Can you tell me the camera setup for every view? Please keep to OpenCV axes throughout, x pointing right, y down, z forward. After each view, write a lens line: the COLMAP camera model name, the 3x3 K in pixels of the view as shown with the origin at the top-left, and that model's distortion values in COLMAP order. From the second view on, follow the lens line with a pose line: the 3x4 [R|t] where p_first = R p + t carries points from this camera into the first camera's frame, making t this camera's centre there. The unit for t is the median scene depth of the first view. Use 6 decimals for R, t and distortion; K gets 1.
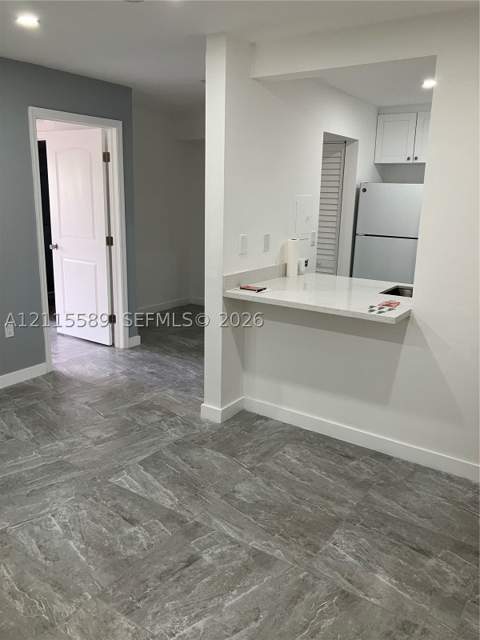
lens RADIAL K [[523.4, 0, 239.9], [0, 523.4, 319.9], [0, 0, 1]] dist [0.005829, 0.004313]
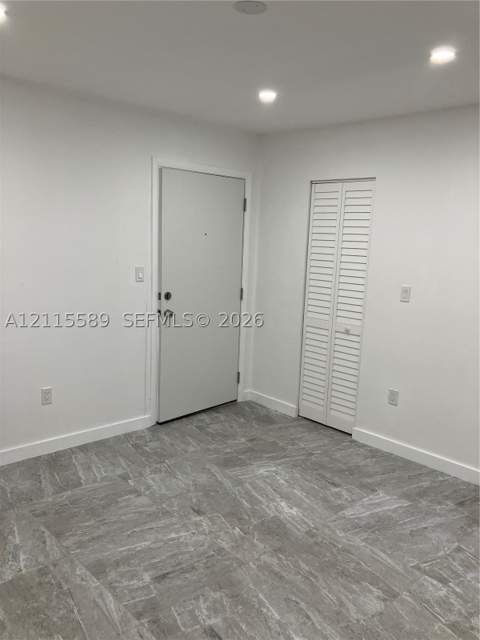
lens RADIAL K [[523.4, 0, 237.6], [0, 523.4, 321.2], [0, 0, 1]] dist [0.005829, 0.004313]
pose [[-0.975306, -0.101037, 0.196392, -0.398119], [-0.015344, 0.918072, 0.396116, -0.443558], [-0.220325, 0.383321, -0.896952, 1.714714]]
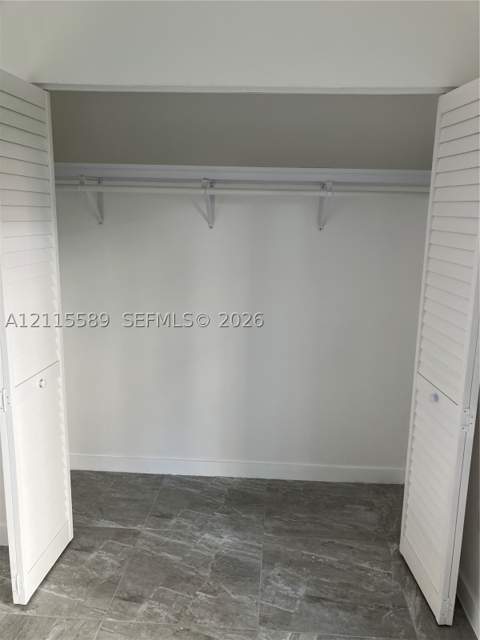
lens RADIAL K [[523.4, 0, 239.4], [0, 523.4, 319.4], [0, 0, 1]] dist [0.005829, 0.004313]
pose [[-0.491360, -0.200755, 0.847504, -0.737529], [0.187888, 0.925728, 0.328217, -0.362017], [-0.850449, 0.320508, -0.417146, 1.350201]]
